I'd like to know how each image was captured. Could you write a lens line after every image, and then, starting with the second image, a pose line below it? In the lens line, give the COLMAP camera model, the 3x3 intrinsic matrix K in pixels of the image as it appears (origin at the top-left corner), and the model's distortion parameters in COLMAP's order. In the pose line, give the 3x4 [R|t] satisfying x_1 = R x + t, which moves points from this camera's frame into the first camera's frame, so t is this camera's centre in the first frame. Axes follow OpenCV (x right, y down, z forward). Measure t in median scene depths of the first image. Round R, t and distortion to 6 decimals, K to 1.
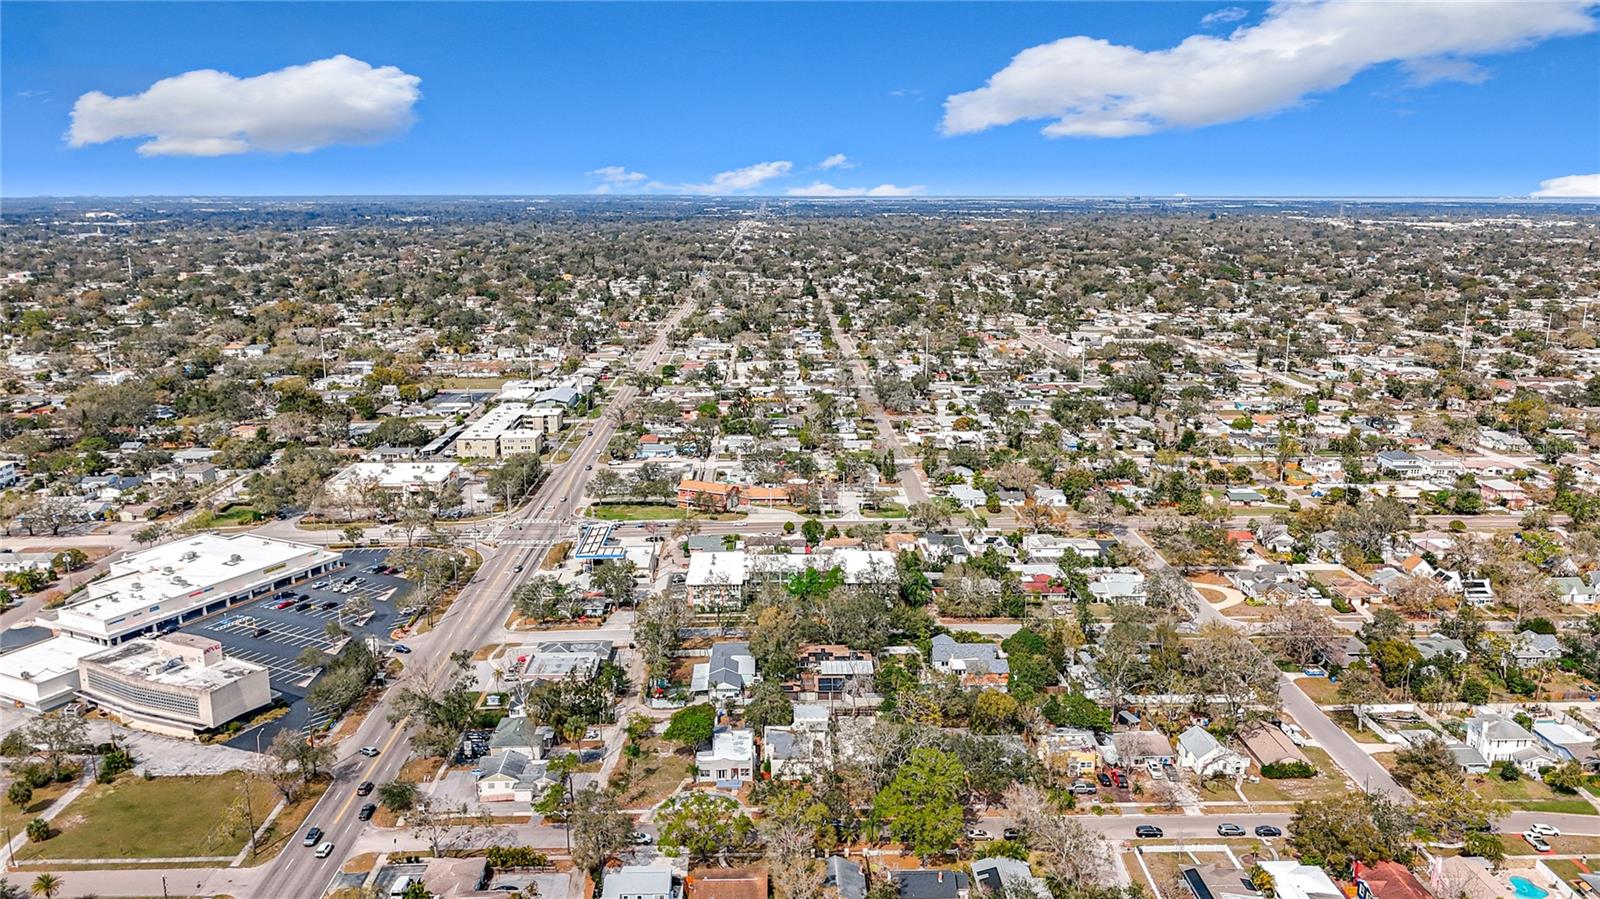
lens RADIAL K [[1196.6, 0, 798.9], [0, 1196.6, 415.8], [0, 0, 1]] dist [0.113940, -0.185997]
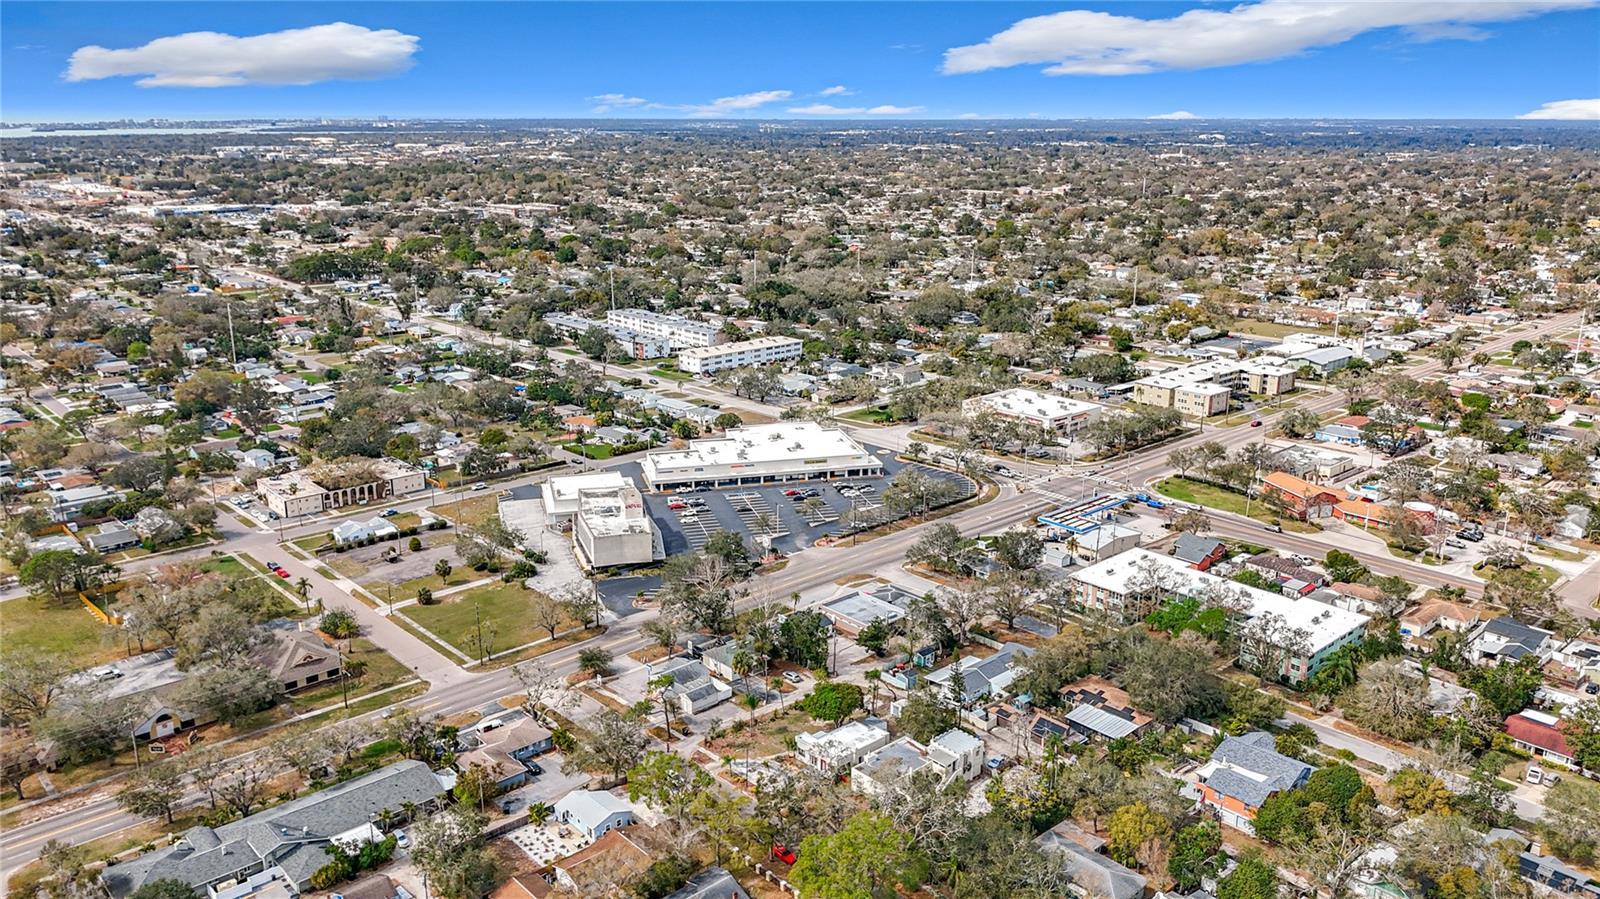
lens RADIAL K [[1196.6, 0, 798.9], [0, 1196.6, 415.8], [0, 0, 1]] dist [0.113940, -0.185997]
pose [[0.665065, 0.184376, -0.723667, 0.455622], [-0.142841, 0.982558, 0.119063, -0.059420], [0.732997, 0.024185, 0.679801, 0.294975]]
